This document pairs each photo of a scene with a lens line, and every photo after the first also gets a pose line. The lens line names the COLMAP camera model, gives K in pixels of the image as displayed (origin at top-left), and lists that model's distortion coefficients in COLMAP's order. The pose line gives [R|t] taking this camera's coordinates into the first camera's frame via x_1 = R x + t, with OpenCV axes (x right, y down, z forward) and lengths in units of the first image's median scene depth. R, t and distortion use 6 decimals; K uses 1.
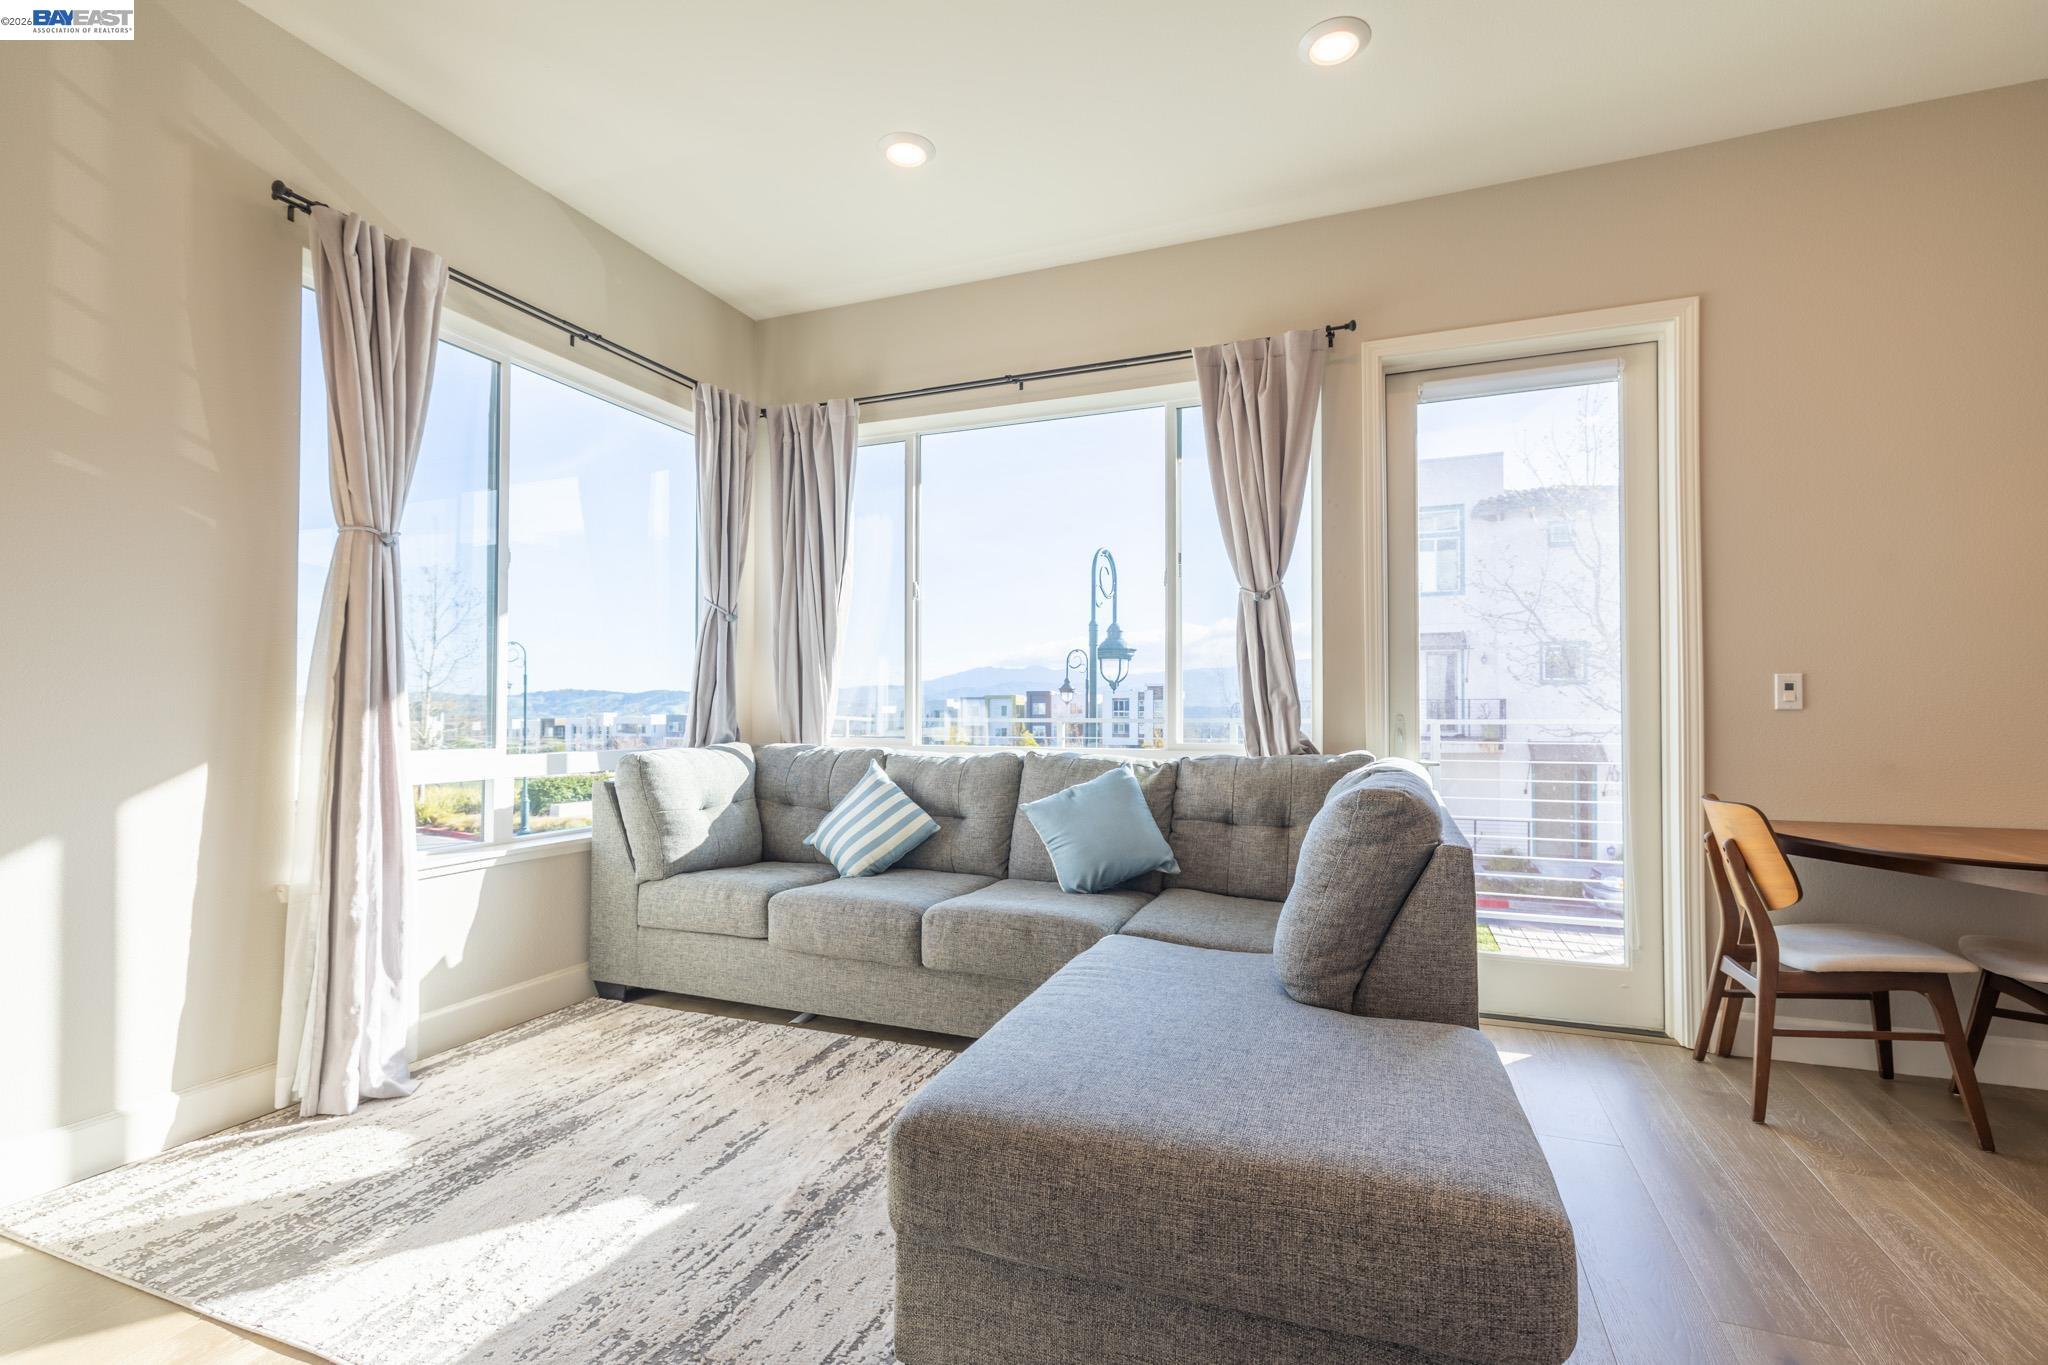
lens RADIAL K [[921.0, 0, 1042.1], [0, 921.0, 696.6], [0, 0, 1]] dist [0.000385, -0.000080]
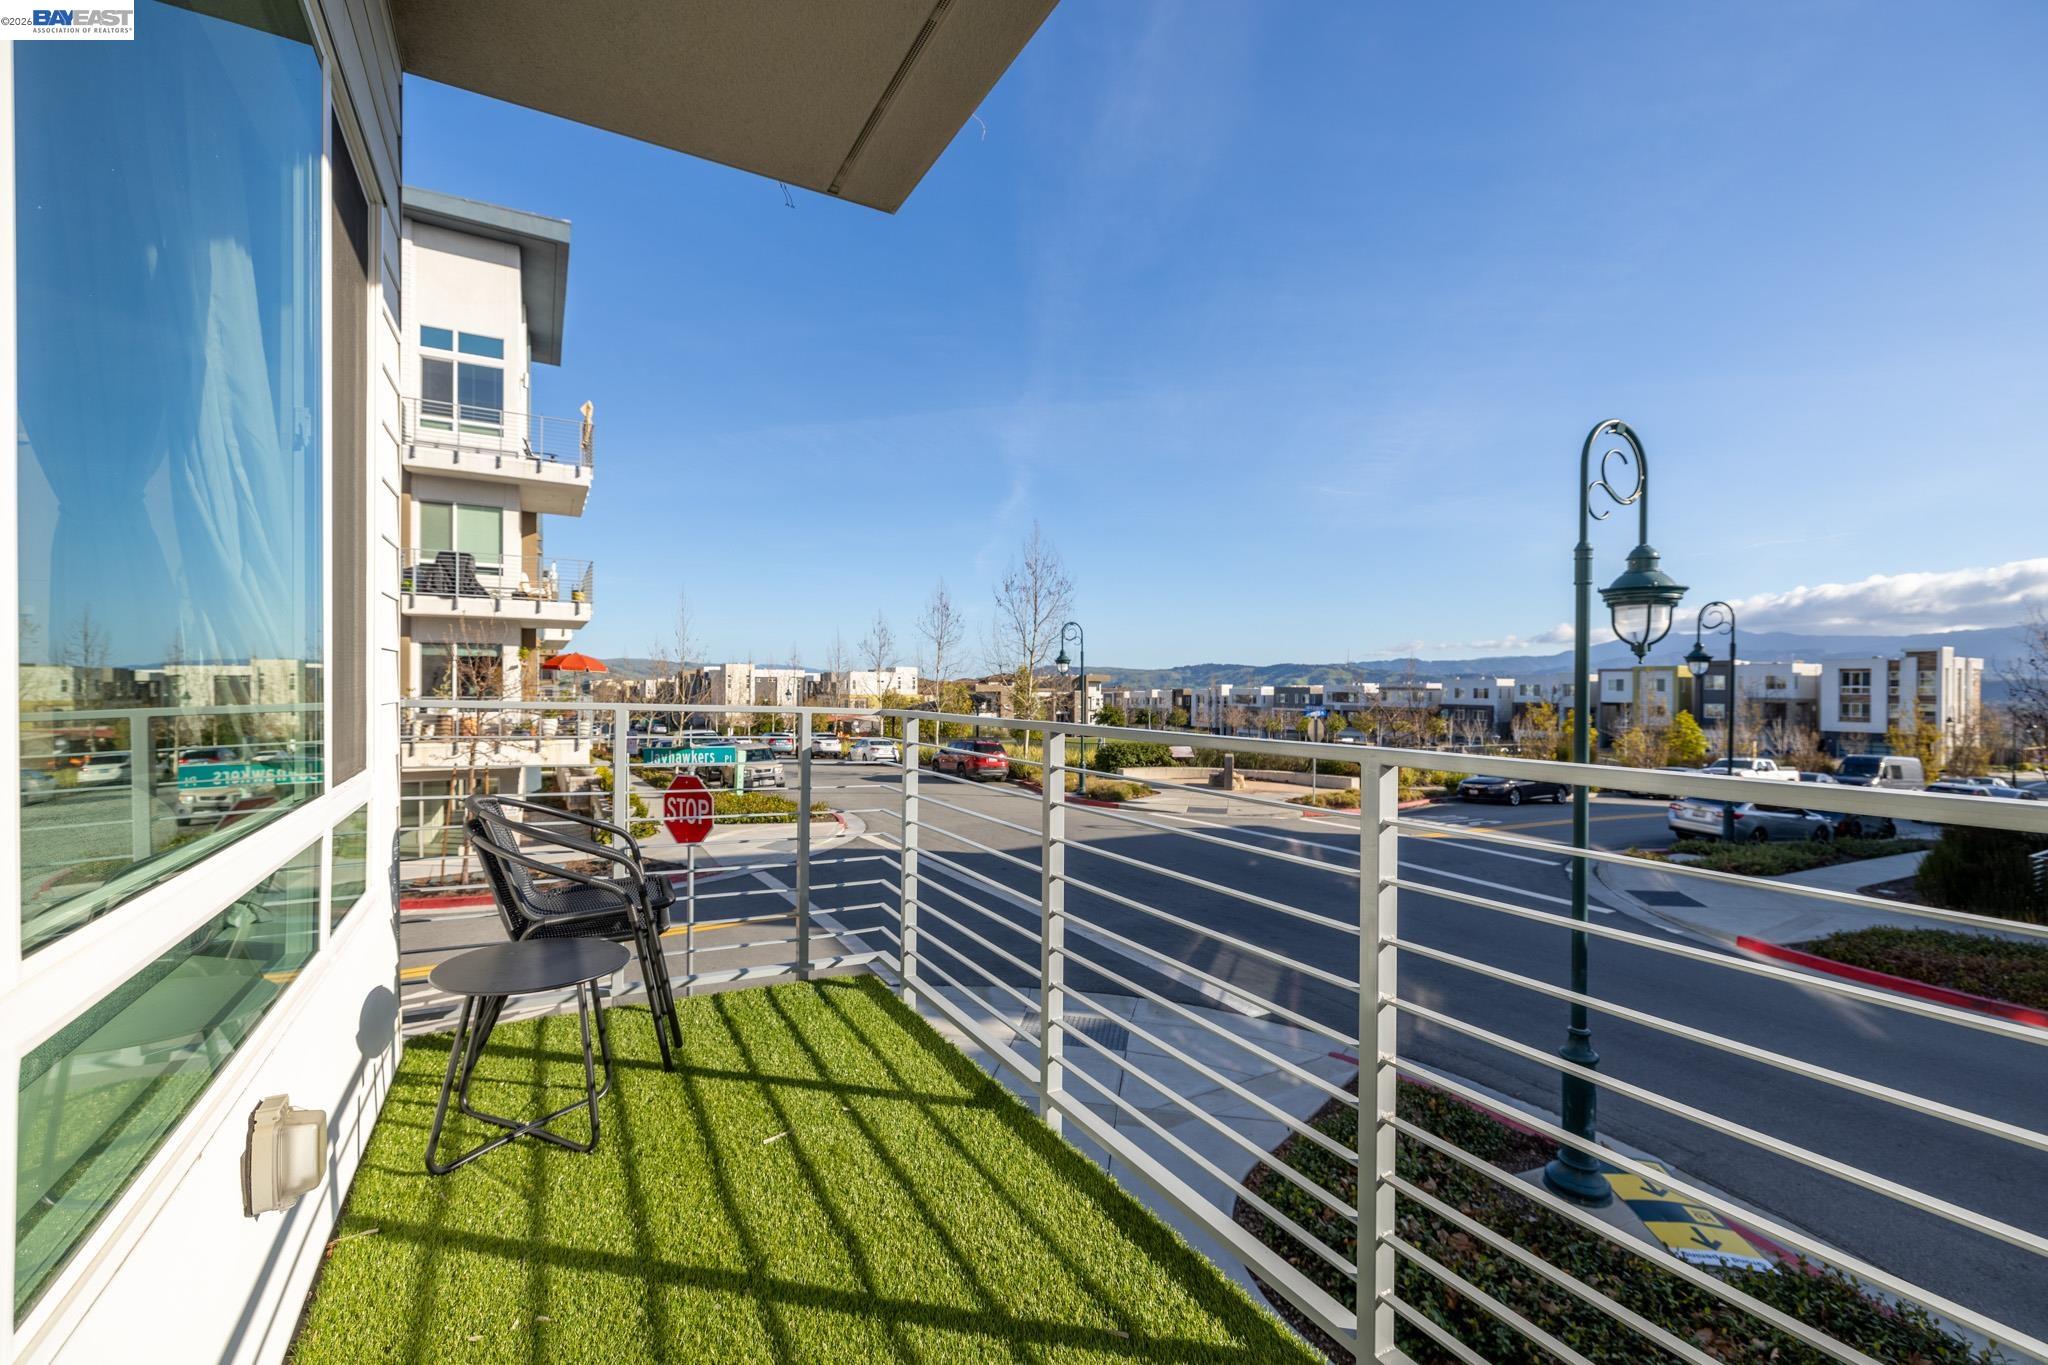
lens RADIAL K [[888.3, 0, 1019.9], [0, 888.3, 676.0], [0, 0, 1]] dist [0.002529, 0.000043]
pose [[0.780186, 0.000856, -0.625548, 0.615170], [0.004046, 0.999971, 0.006415, -0.003729], [0.625535, -0.007536, 0.780160, 1.481206]]
